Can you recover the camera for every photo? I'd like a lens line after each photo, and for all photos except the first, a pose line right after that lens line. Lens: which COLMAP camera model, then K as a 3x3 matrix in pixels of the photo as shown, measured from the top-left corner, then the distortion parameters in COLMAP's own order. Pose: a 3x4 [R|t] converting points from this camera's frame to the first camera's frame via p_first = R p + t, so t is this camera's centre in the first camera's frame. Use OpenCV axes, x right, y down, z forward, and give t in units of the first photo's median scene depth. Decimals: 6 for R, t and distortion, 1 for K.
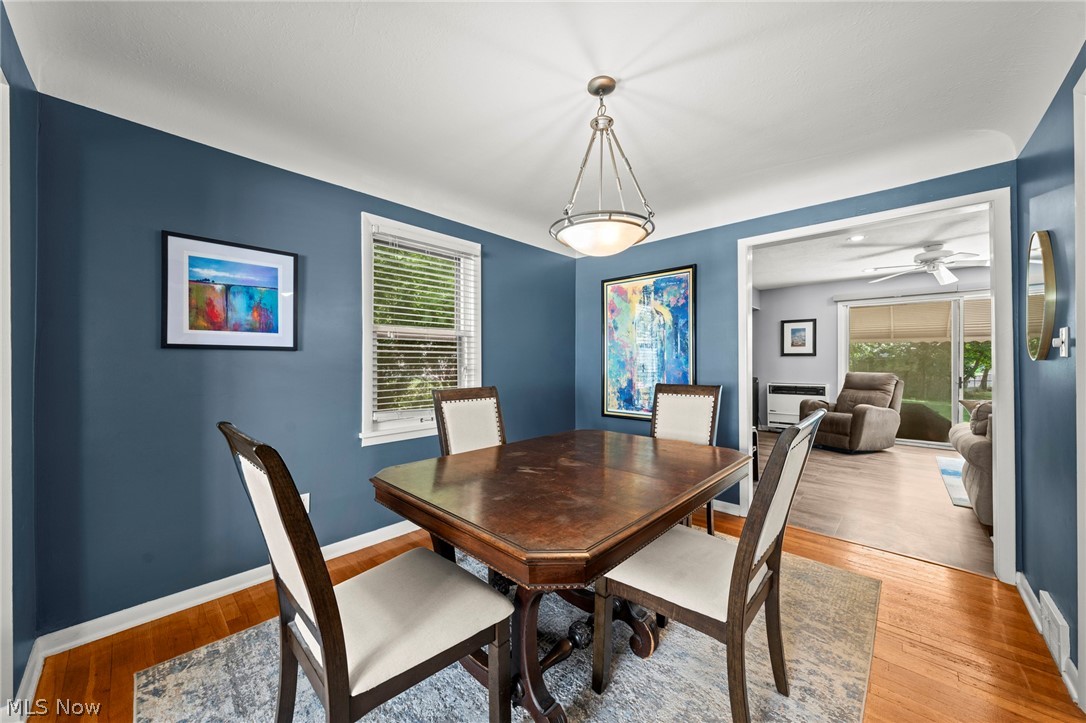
lens RADIAL K [[380.4, 0, 545.7], [0, 380.4, 362.1], [0, 0, 1]] dist [-0.000540, -0.000015]
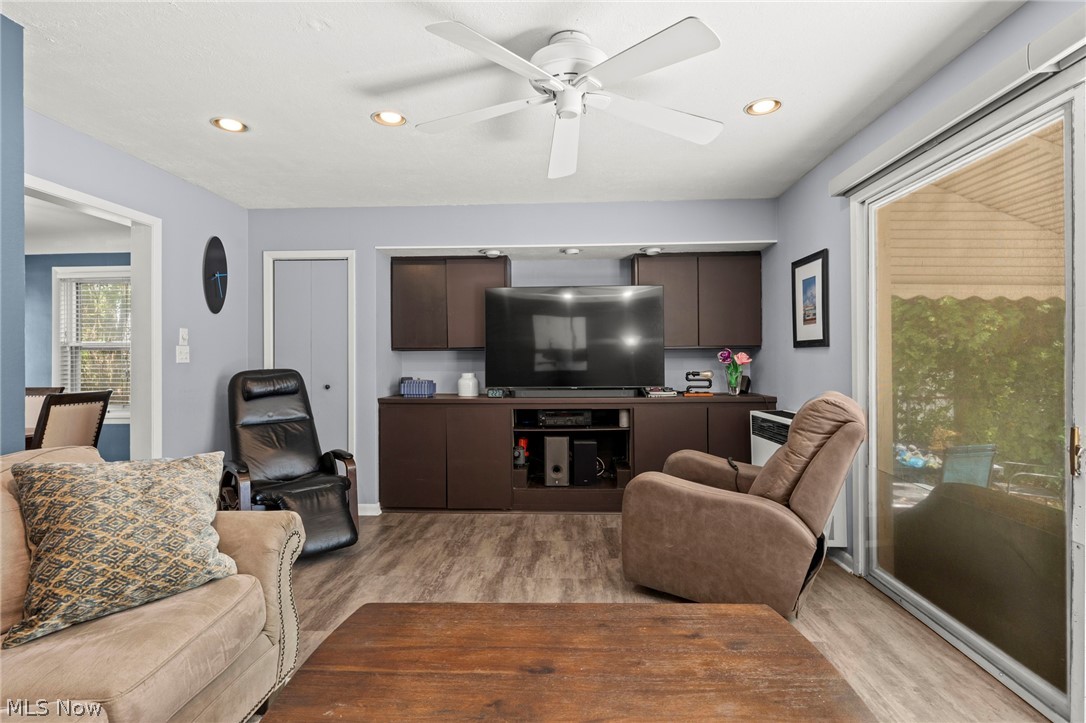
lens RADIAL K [[535.3, 0, 543.0], [0, 535.3, 361.5], [0, 0, 1]] dist [0.002605, 0.000030]
pose [[0.664166, -0.009841, -0.747521, 0.919509], [0.014999, 0.999887, 0.000164, -0.005416], [0.747435, -0.011321, 0.664239, 0.425760]]
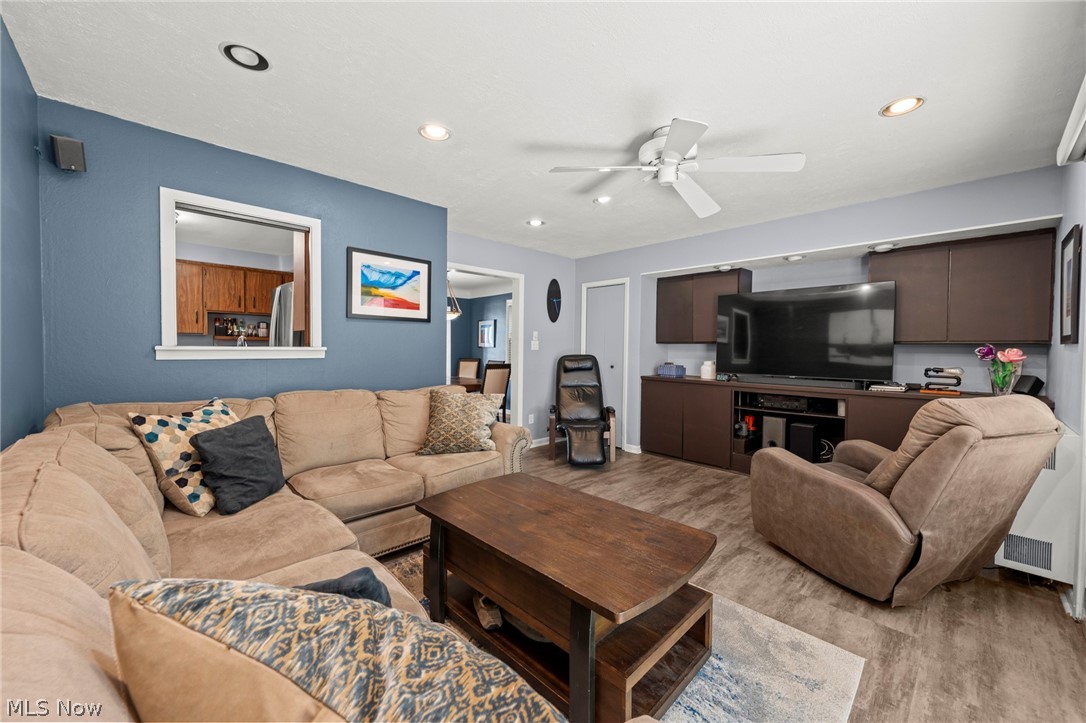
lens RADIAL K [[418.8, 0, 543.0], [0, 418.8, 361.5], [0, 0, 1]] dist [-0.000858, -0.000080]
pose [[-0.036378, 0.024439, -0.999039, 1.069979], [-0.005273, 0.999682, 0.024646, -0.007383], [0.999324, 0.006165, -0.036238, 0.567815]]
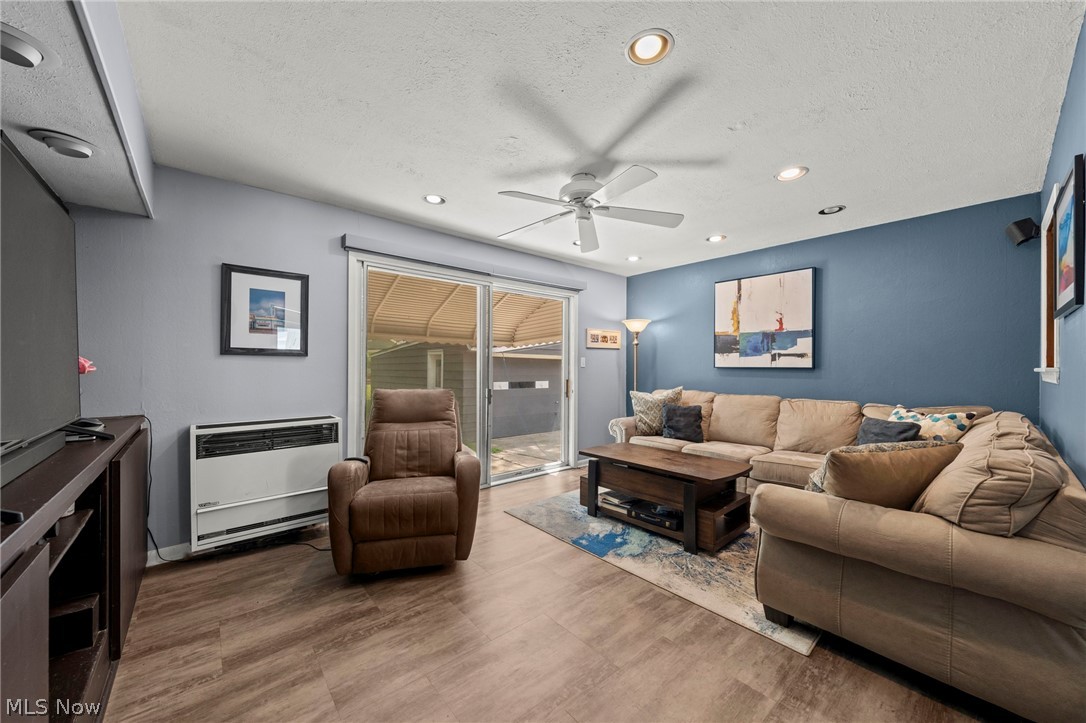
lens RADIAL K [[397.6, 0, 542.9], [0, 397.6, 364.5], [0, 0, 1]] dist [-0.000372, -0.000024]
pose [[0.088977, -0.002184, 0.996031, 0.254677], [-0.009113, 0.999954, 0.003006, -0.010015], [-0.995992, -0.009344, 0.088953, 0.669234]]
